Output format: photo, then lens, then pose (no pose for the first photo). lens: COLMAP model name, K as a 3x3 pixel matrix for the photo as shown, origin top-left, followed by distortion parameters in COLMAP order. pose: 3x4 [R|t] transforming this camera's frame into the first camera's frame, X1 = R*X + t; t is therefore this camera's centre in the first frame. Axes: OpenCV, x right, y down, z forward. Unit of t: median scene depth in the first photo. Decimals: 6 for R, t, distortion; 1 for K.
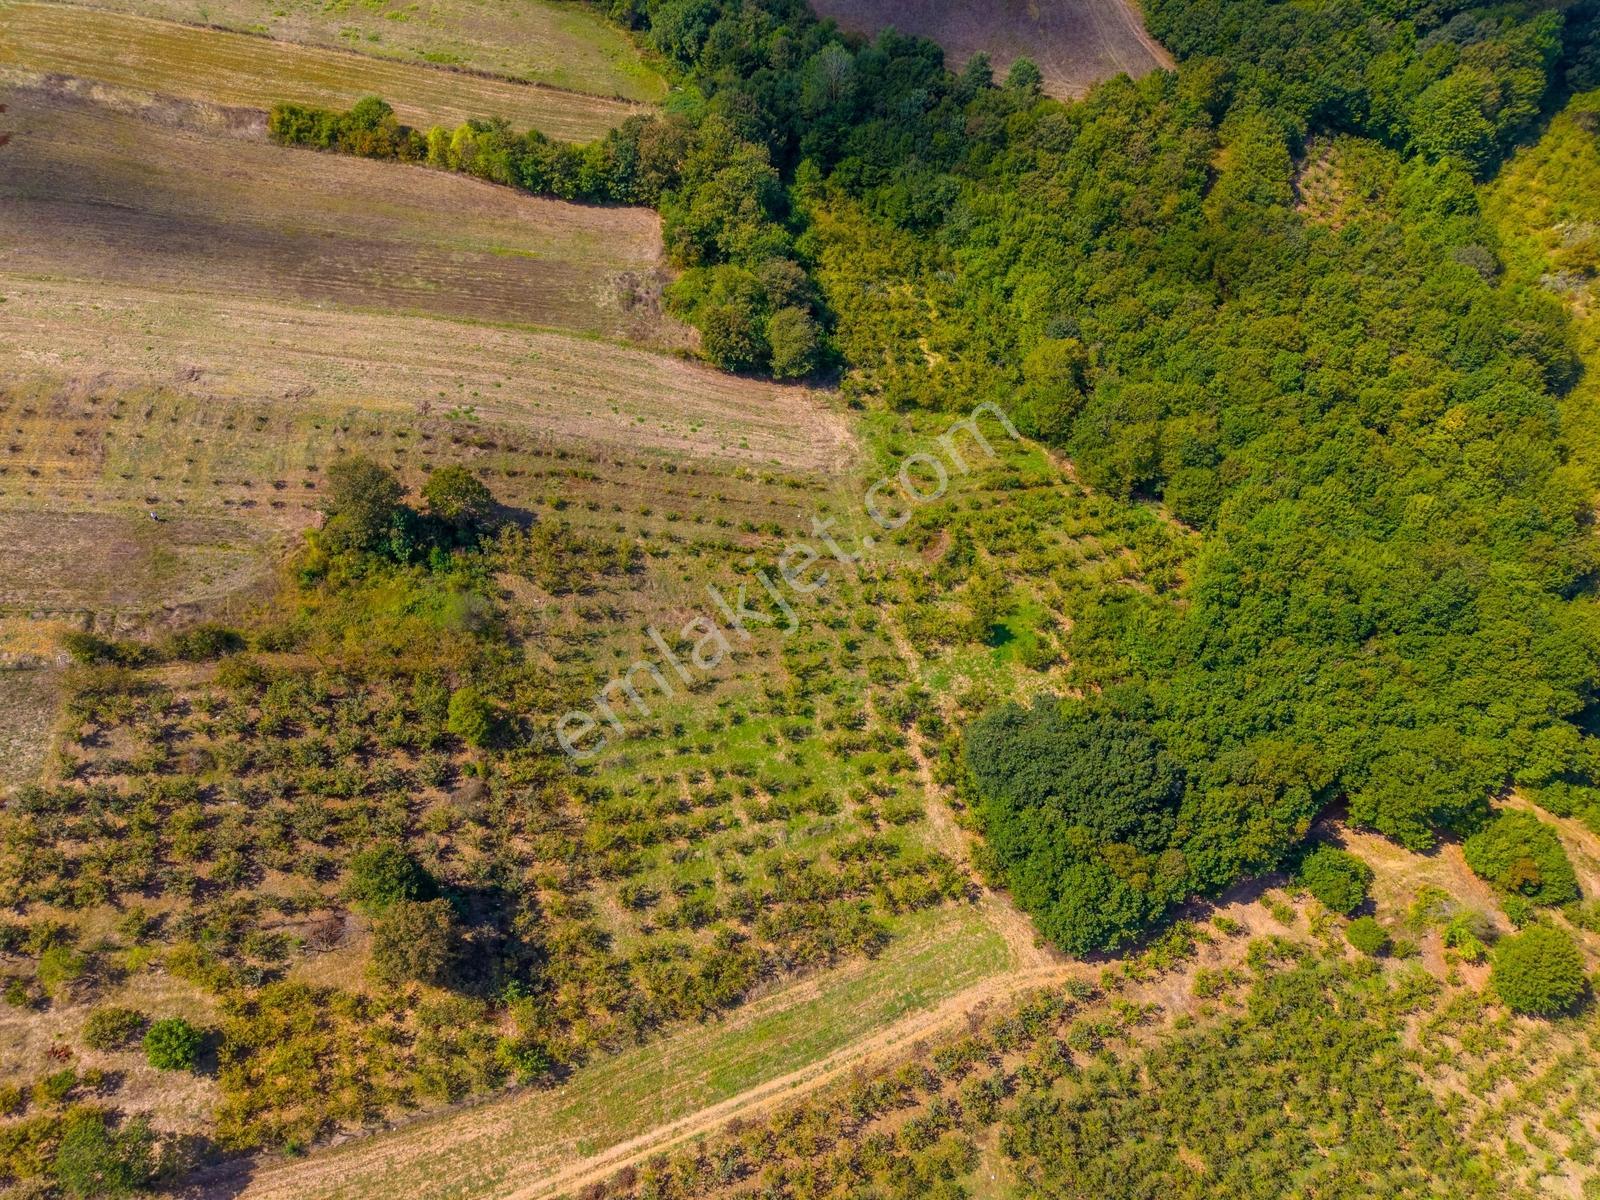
lens RADIAL K [[1071.8, 0, 800.9], [0, 1071.8, 599.8], [0, 0, 1]] dist [0.025325, -0.021813]
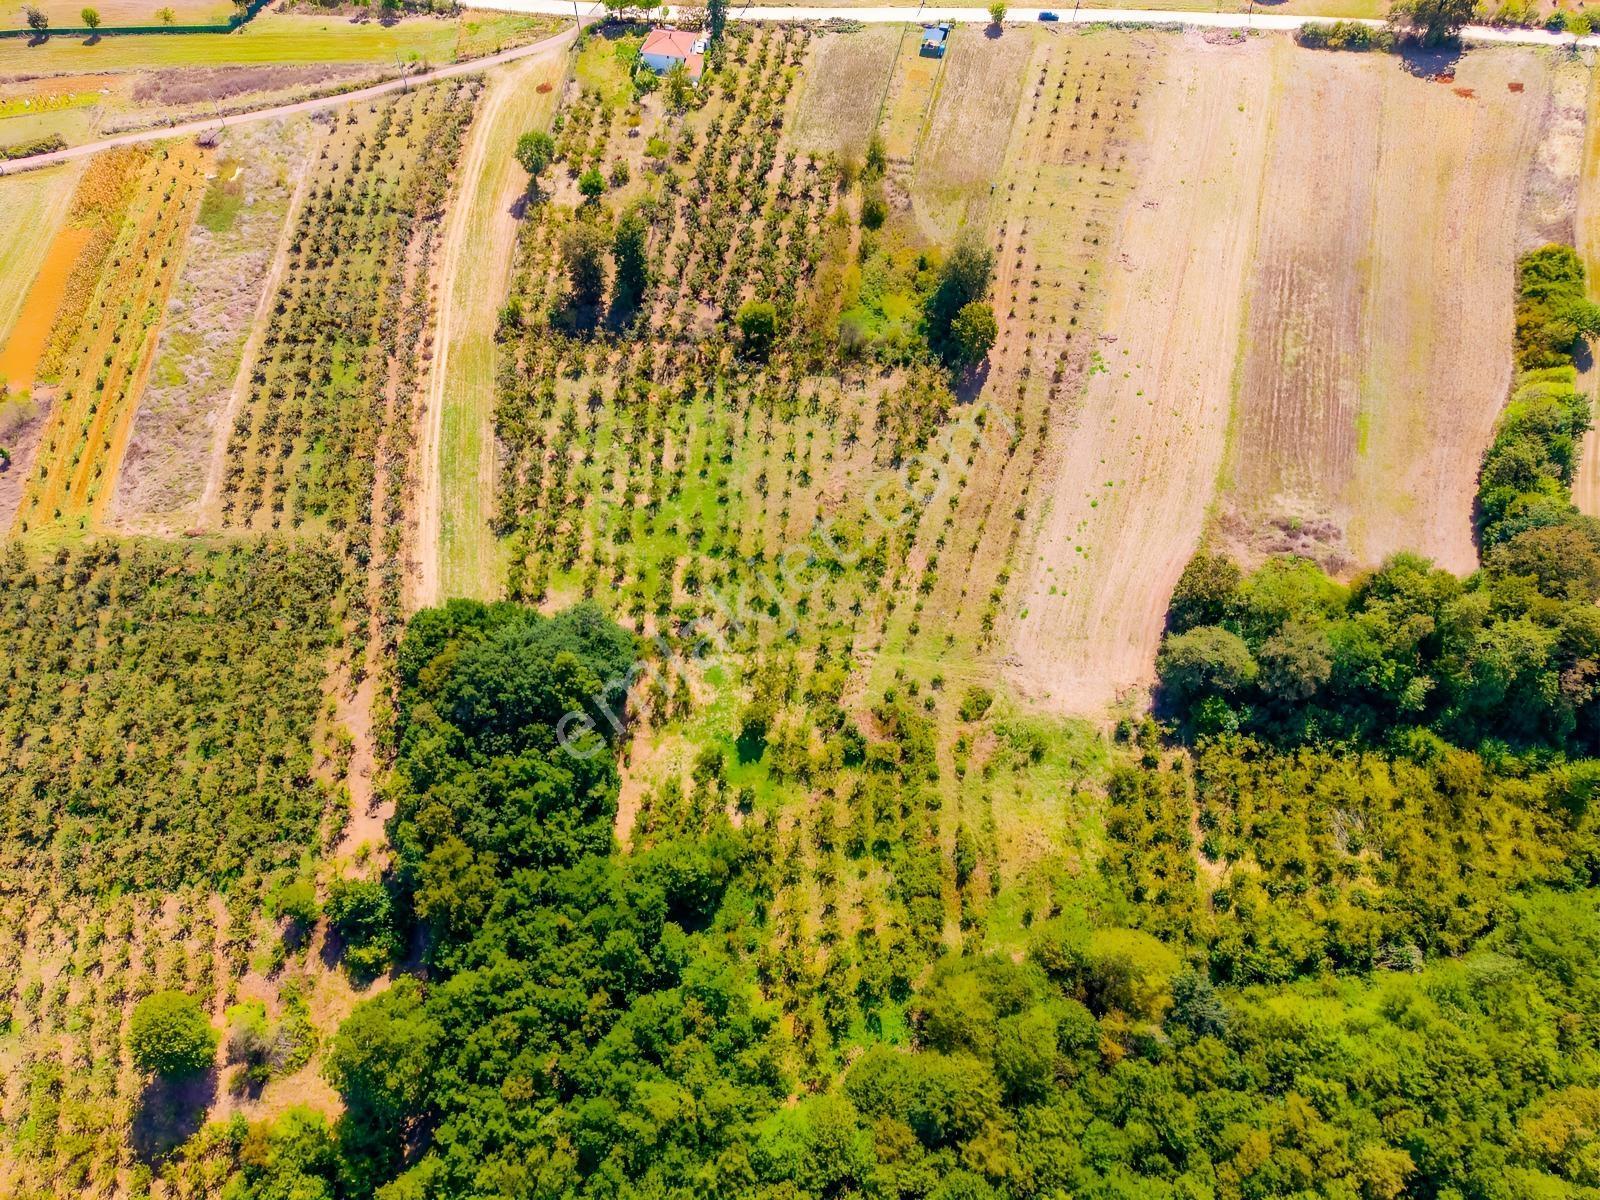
lens RADIAL K [[1071.8, 0, 800.9], [0, 1071.8, 599.8], [0, 0, 1]] dist [0.025325, -0.021813]
pose [[-0.307456, 0.757015, -0.576540, 0.663376], [-0.778778, 0.147973, 0.609598, -0.644500], [0.546787, 0.636421, 0.544051, 0.458289]]
